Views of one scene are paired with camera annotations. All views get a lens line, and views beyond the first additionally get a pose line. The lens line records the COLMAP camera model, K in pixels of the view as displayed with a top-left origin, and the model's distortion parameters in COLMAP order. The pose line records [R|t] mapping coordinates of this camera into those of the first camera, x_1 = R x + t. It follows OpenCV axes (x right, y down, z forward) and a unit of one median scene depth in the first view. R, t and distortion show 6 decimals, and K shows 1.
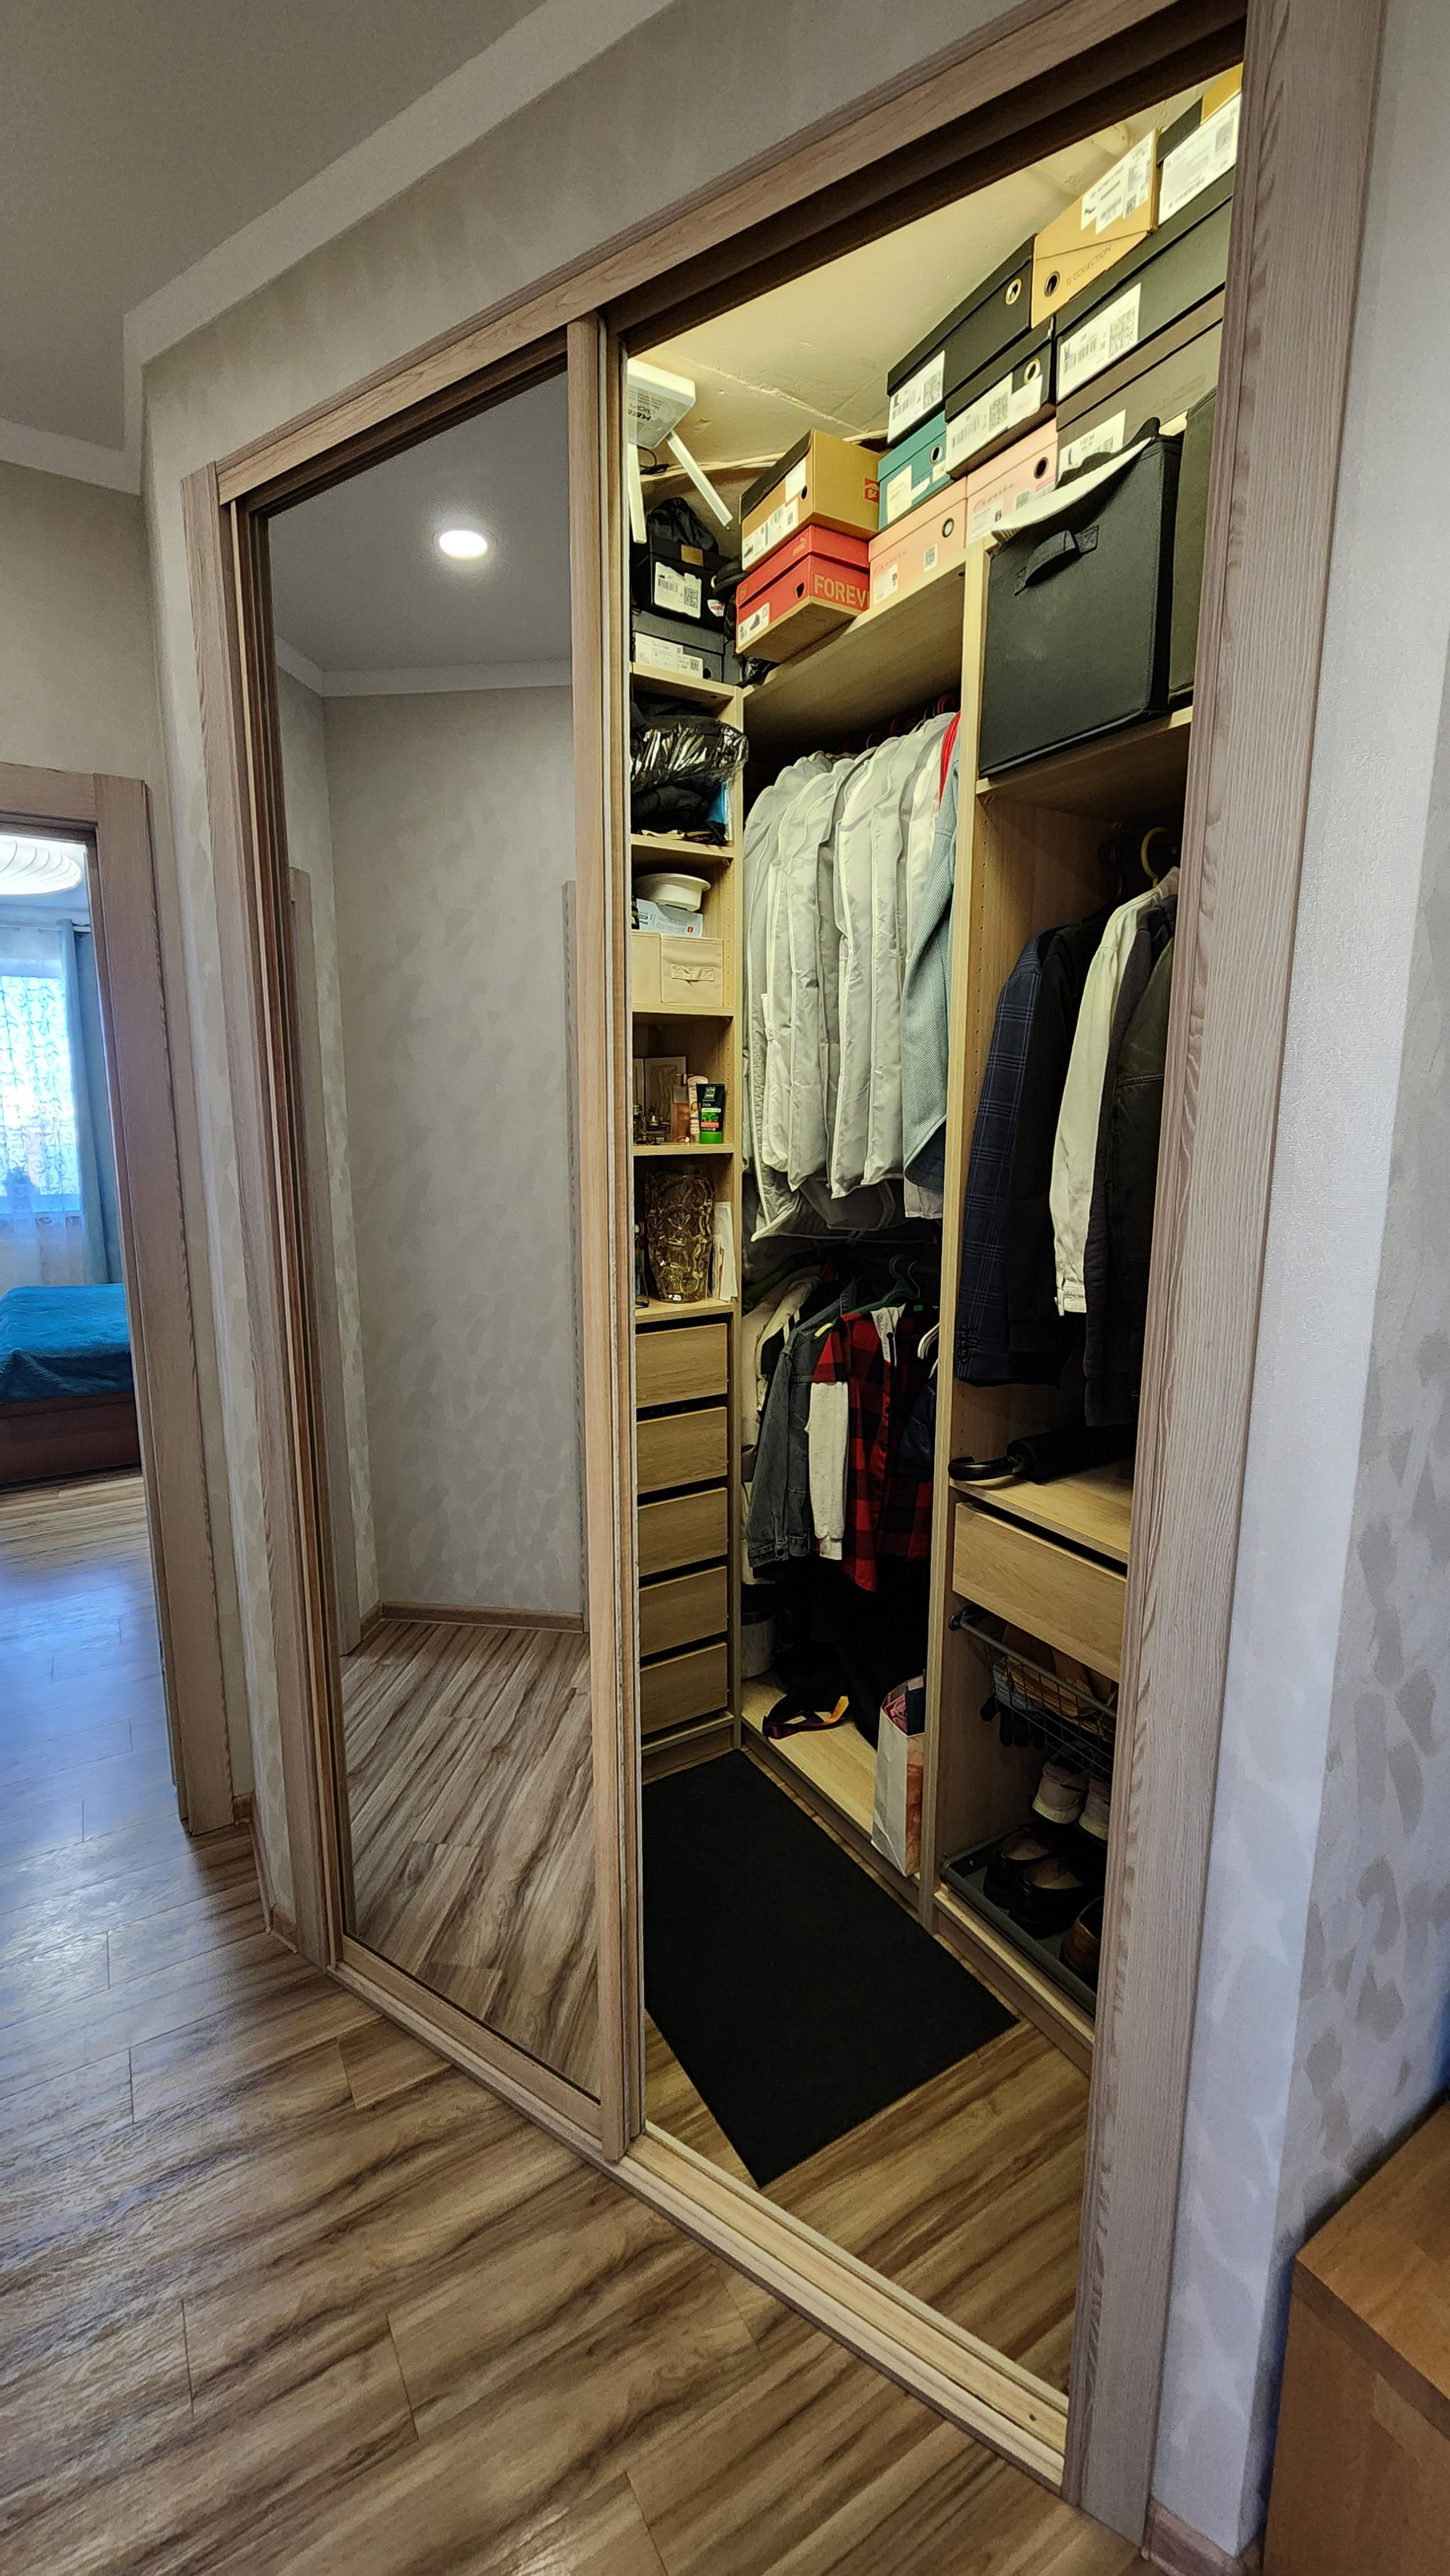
lens RADIAL K [[1046.8, 0, 721.8], [0, 1046.8, 1283.7], [0, 0, 1]] dist [-0.000021, -0.001277]
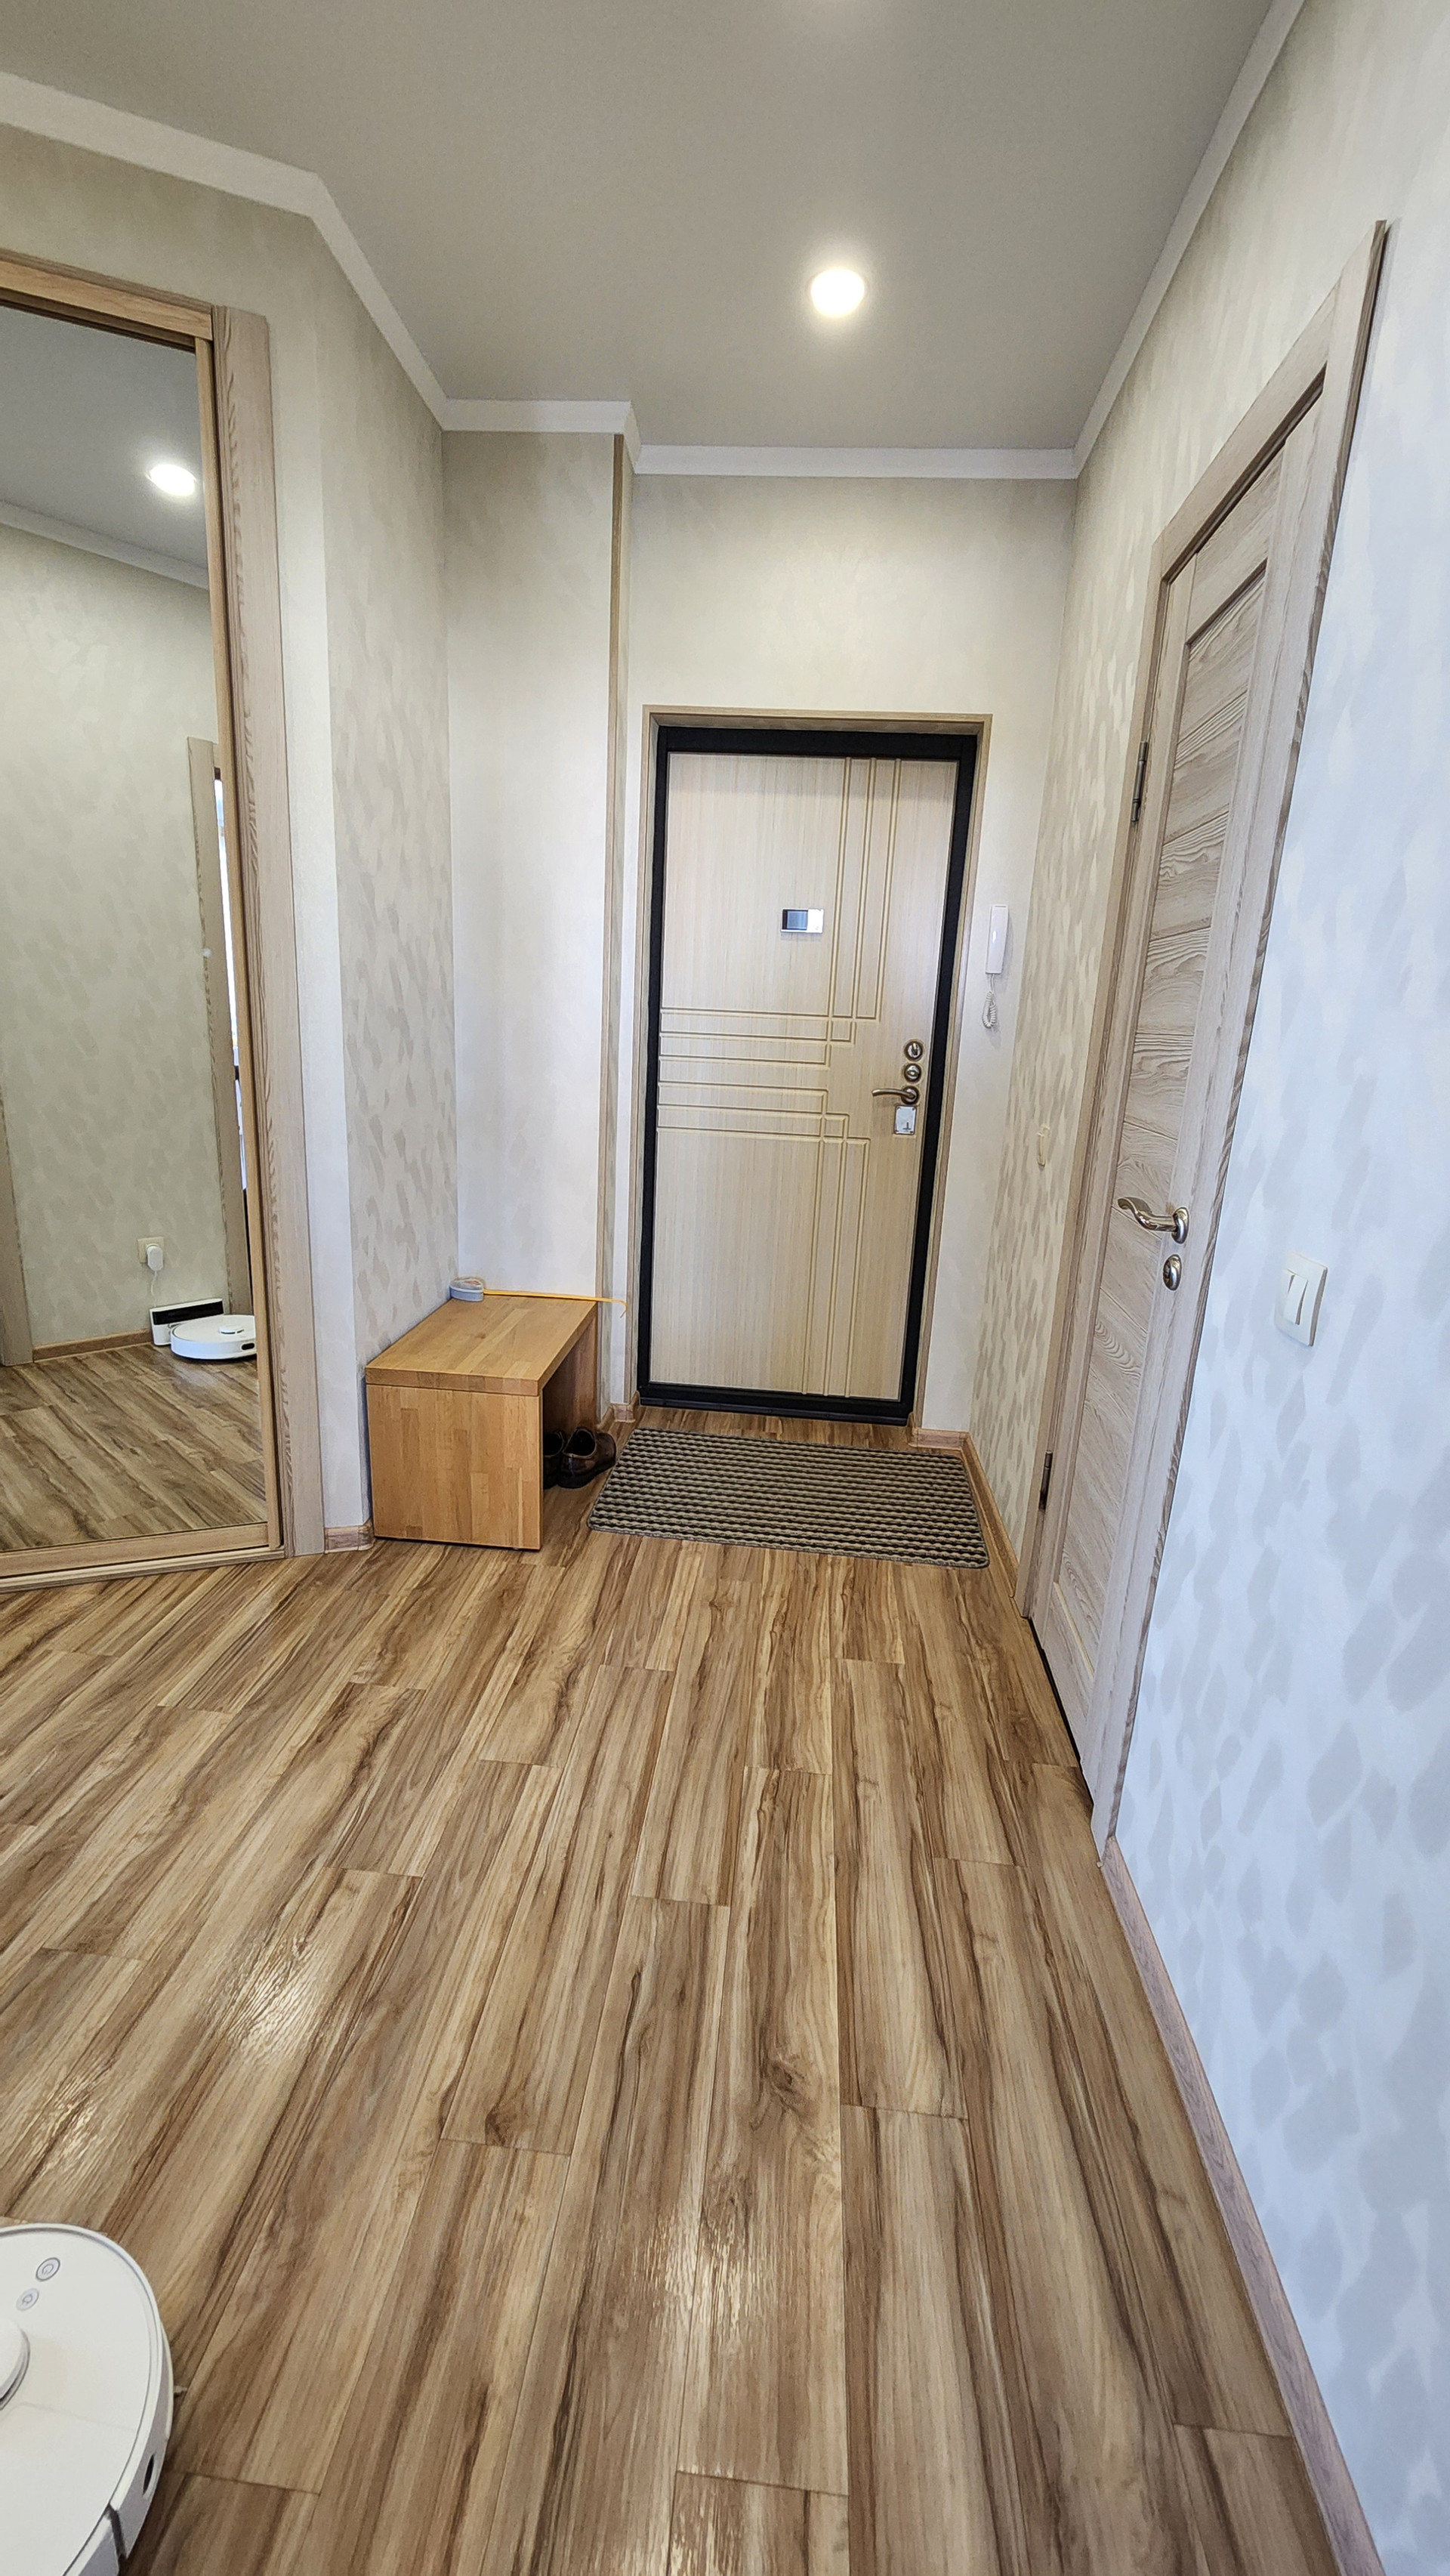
lens RADIAL K [[1046.8, 0, 721.8], [0, 1046.8, 1283.7], [0, 0, 1]] dist [-0.000021, -0.001277]
pose [[0.592111, -0.171250, 0.787450, -0.565752], [0.088612, 0.985070, 0.147596, 0.326206], [-0.800970, -0.017616, 0.598446, -0.744738]]
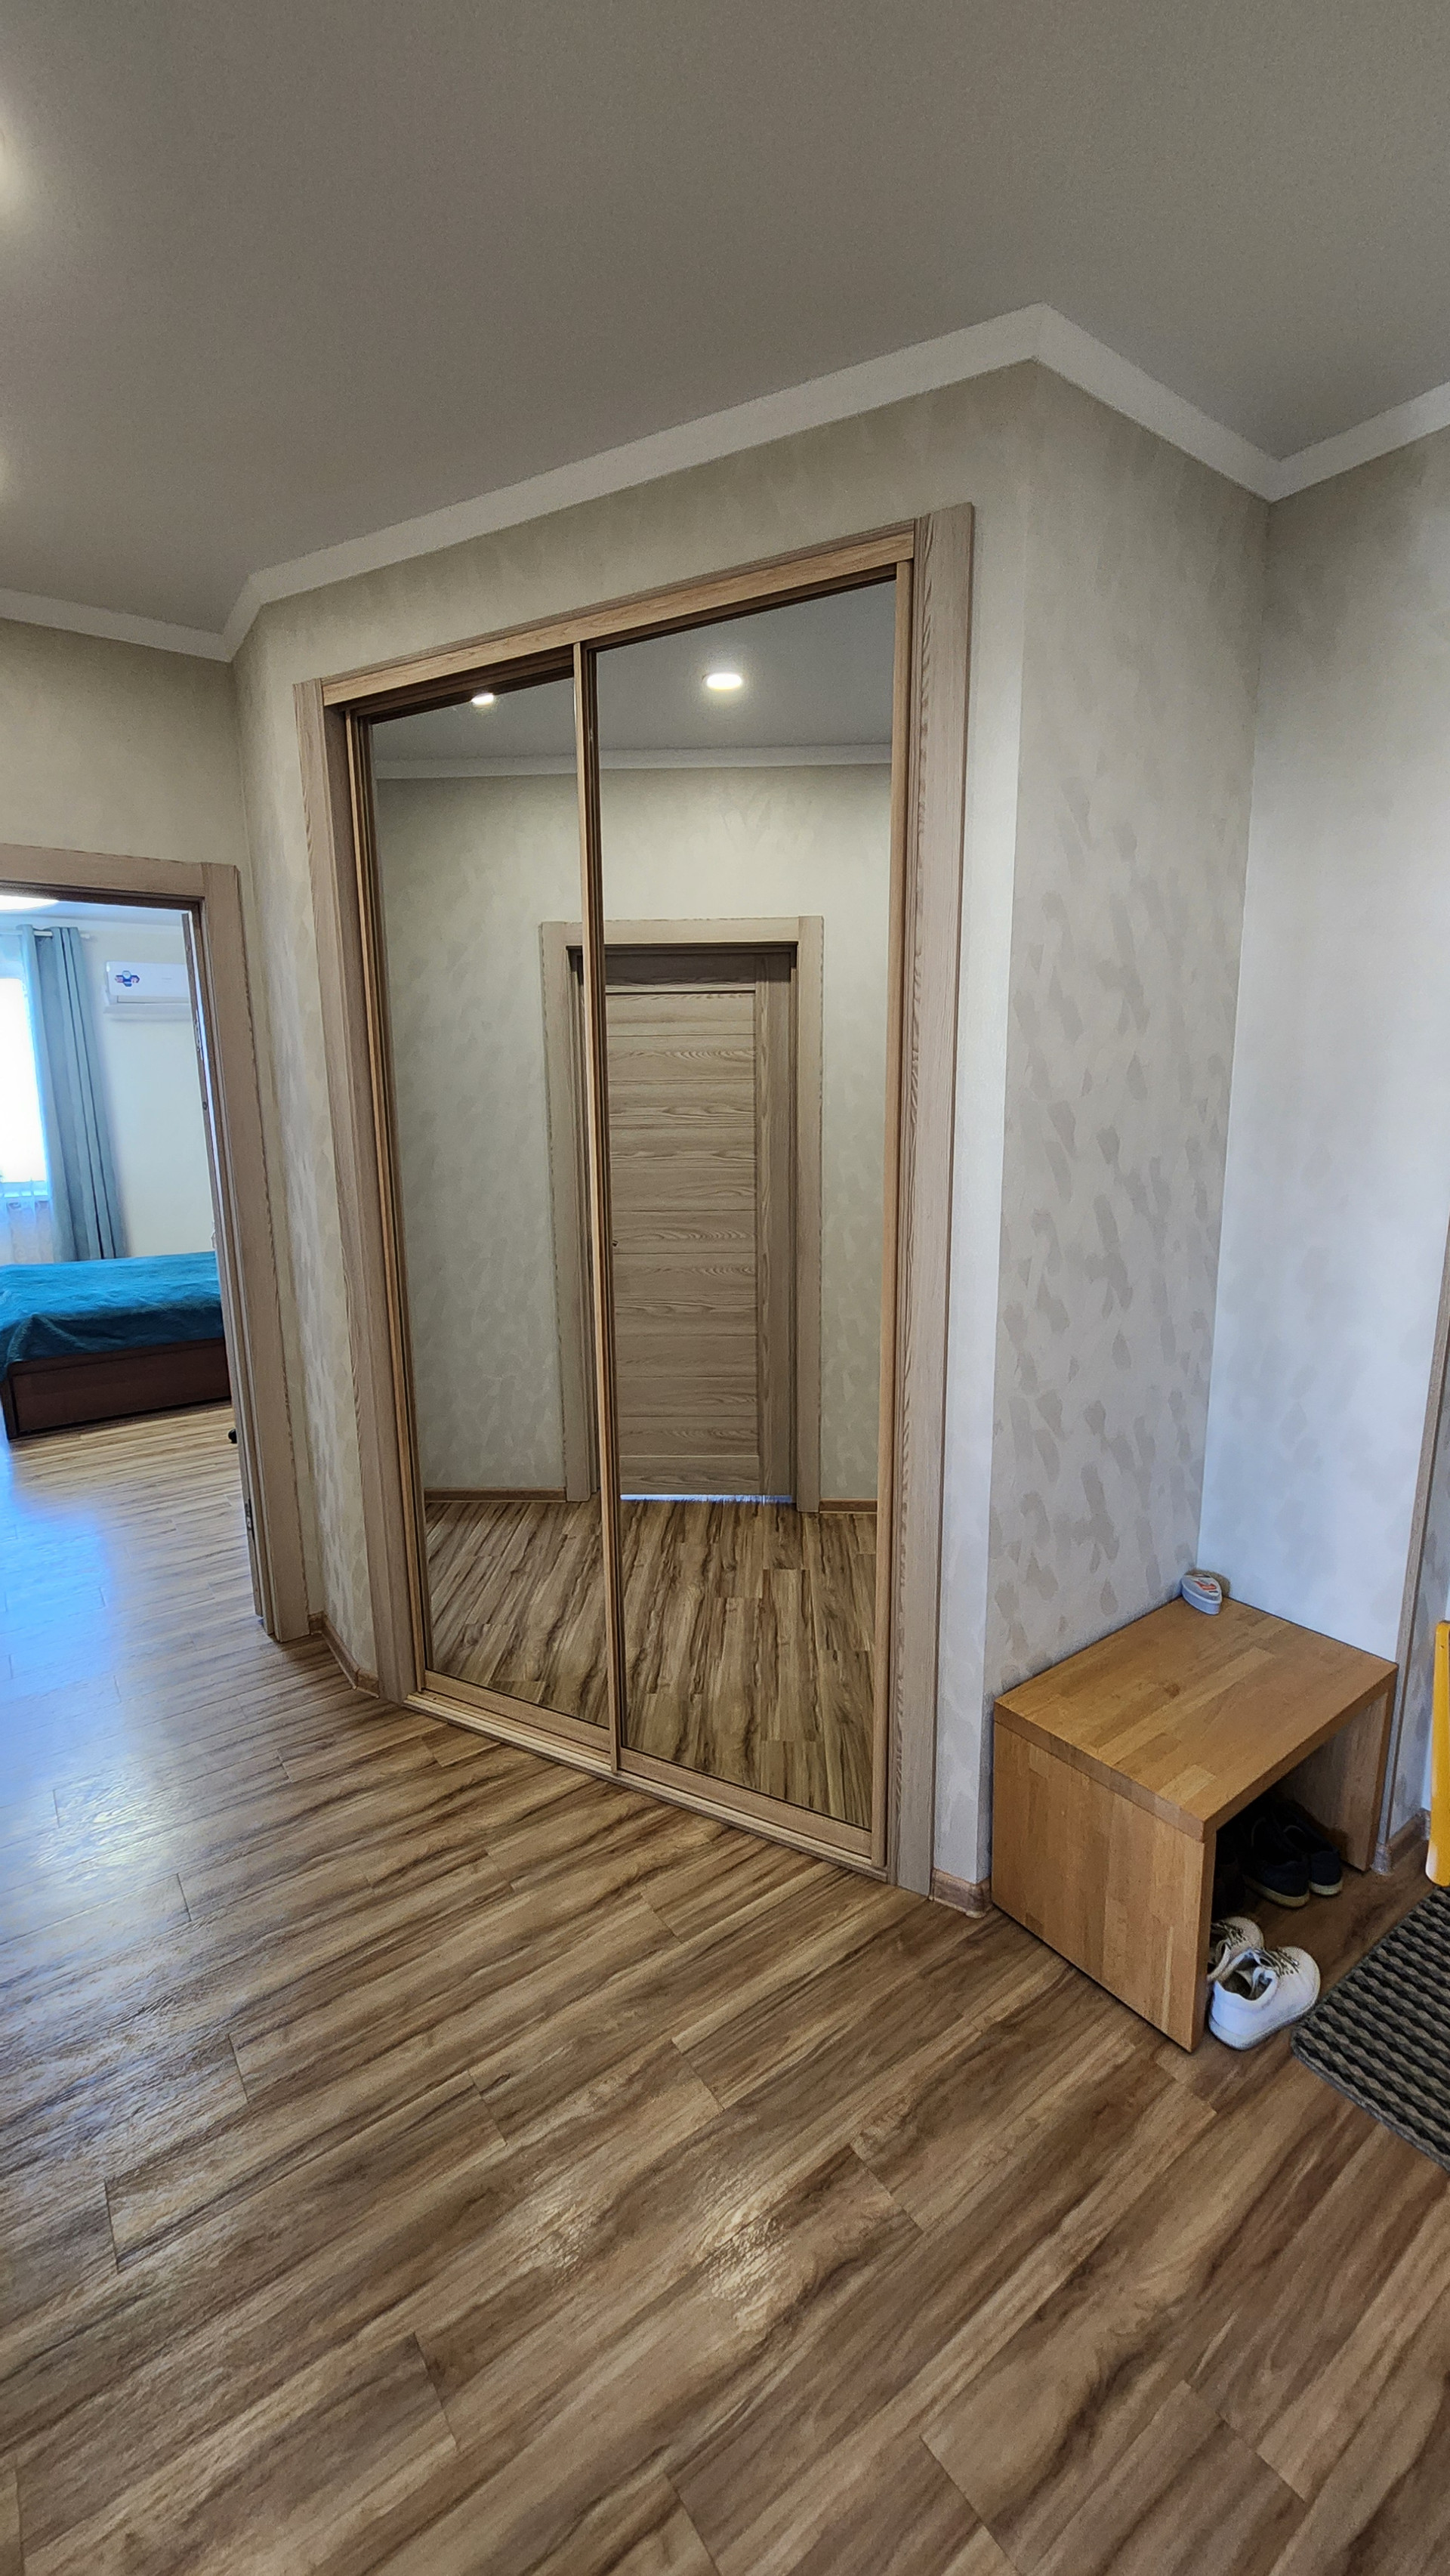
lens RADIAL K [[1046.8, 0, 721.8], [0, 1046.8, 1283.7], [0, 0, 1]] dist [-0.000021, -0.001277]
pose [[0.996286, -0.030155, 0.080655, -0.053386], [0.028560, 0.999374, 0.020864, 0.082721], [-0.081234, -0.018483, 0.996524, -0.592075]]
